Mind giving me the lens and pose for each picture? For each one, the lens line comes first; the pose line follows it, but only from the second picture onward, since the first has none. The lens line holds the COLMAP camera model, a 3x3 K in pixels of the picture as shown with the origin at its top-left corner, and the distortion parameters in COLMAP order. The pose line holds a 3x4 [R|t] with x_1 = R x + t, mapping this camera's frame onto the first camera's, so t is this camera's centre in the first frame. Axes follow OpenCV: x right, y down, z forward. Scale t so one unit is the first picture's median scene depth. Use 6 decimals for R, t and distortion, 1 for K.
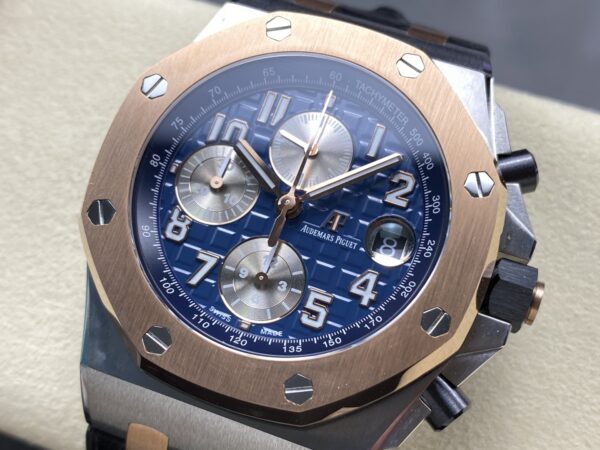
lens RADIAL K [[905.2, 0, 287.0], [0, 905.2, 224.4], [0, 0, 1]] dist [0.138563, -0.772569]
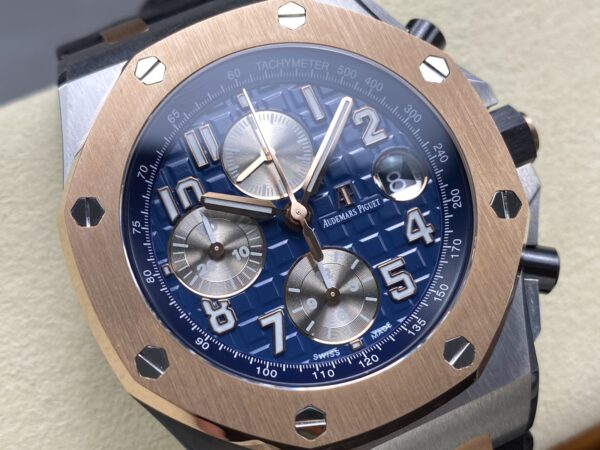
lens RADIAL K [[905.2, 0, 287.0], [0, 905.2, 224.4], [0, 0, 1]] dist [0.138563, -0.772569]
pose [[0.705260, -0.643830, 0.296802, -0.280366], [0.629623, 0.761242, 0.155197, -0.161188], [-0.325859, 0.077419, 0.942243, 0.151597]]
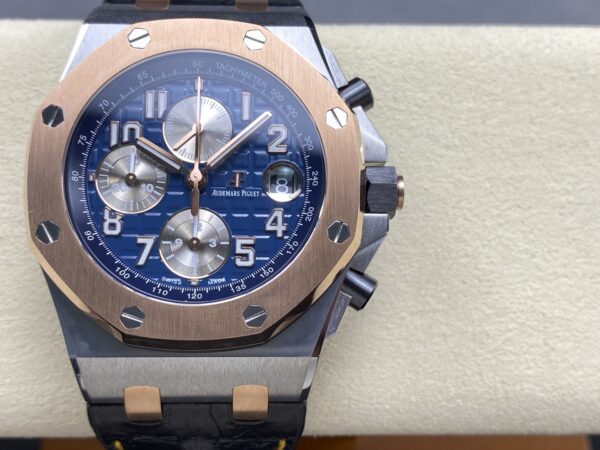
lens RADIAL K [[884.1, 0, 297.3], [0, 884.1, 215.5], [0, 0, 1]] dist [0.131592, -0.671331]
pose [[0.930777, -0.311164, 0.191915, -0.116061], [0.293221, 0.948926, 0.116447, -0.072830], [-0.218347, -0.052113, 0.974479, -0.196228]]
